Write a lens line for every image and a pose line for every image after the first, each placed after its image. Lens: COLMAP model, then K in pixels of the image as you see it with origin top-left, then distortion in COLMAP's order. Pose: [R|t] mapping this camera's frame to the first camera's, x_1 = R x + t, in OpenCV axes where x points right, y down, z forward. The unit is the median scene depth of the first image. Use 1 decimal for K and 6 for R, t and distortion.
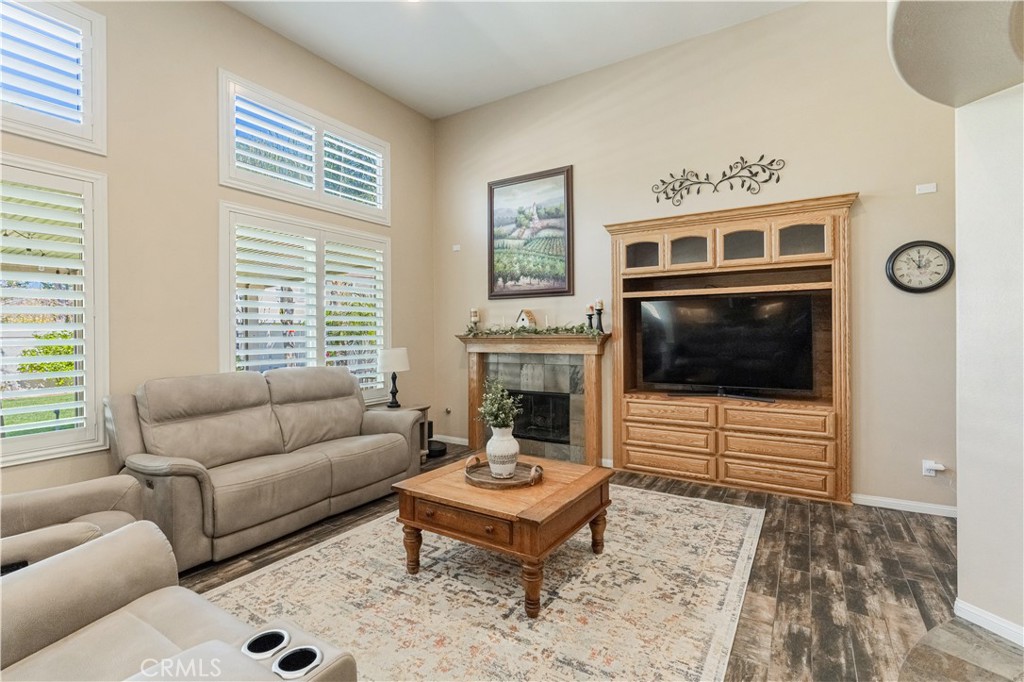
lens RADIAL K [[477.9, 0, 515.2], [0, 477.9, 332.1], [0, 0, 1]] dist [-0.009753, 0.005673]
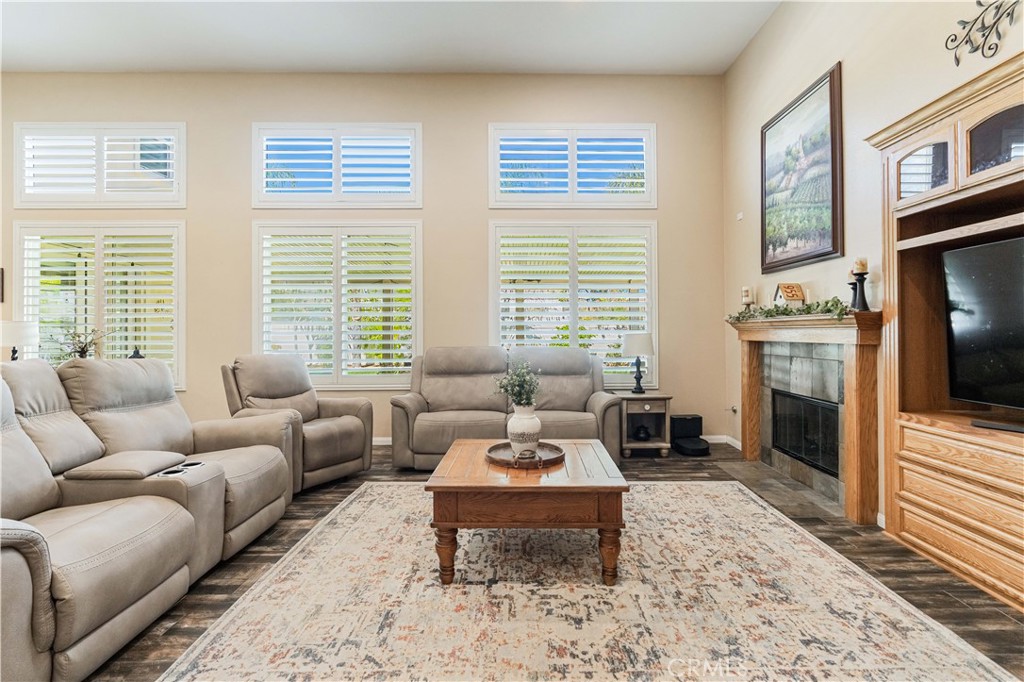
lens RADIAL K [[477.9, 0, 520.1], [0, 477.9, 329.4], [0, 0, 1]] dist [-0.009753, 0.005673]
pose [[0.535444, 0.002982, -0.844565, 0.469802], [-0.000235, 0.999994, 0.003382, 0.024004], [0.844571, -0.001612, 0.535442, 0.281068]]
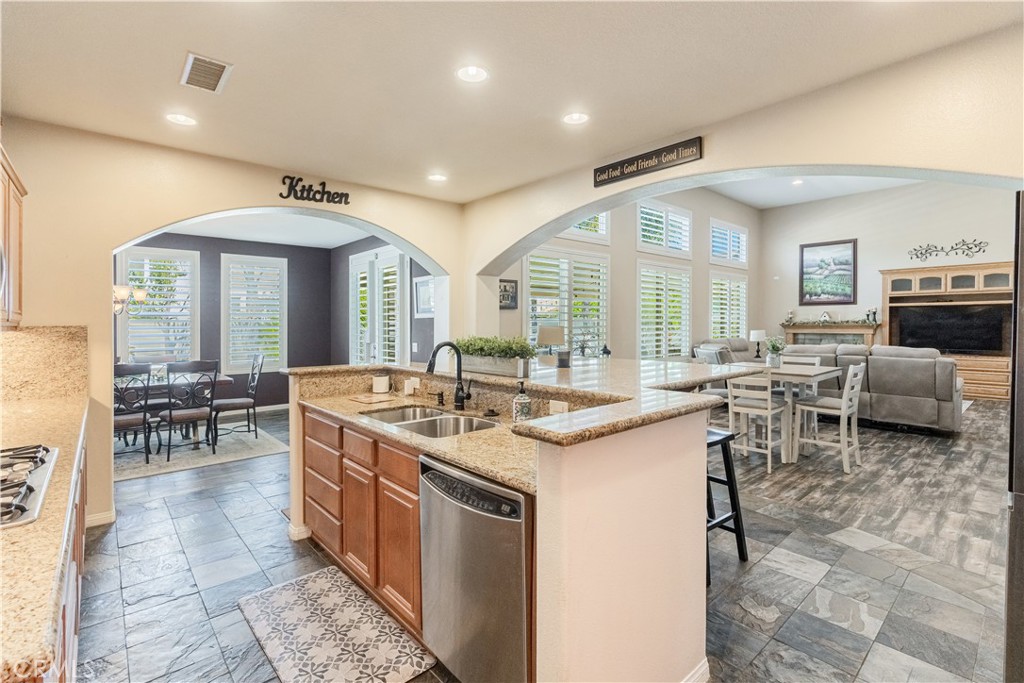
lens RADIAL K [[477.9, 0, 515.6], [0, 477.9, 331.5], [0, 0, 1]] dist [-0.009753, 0.005673]
pose [[0.956278, 0.009090, -0.292318, -0.692742], [-0.003549, 0.999804, 0.019480, 0.002421], [0.292437, -0.017591, 0.956123, -1.387554]]
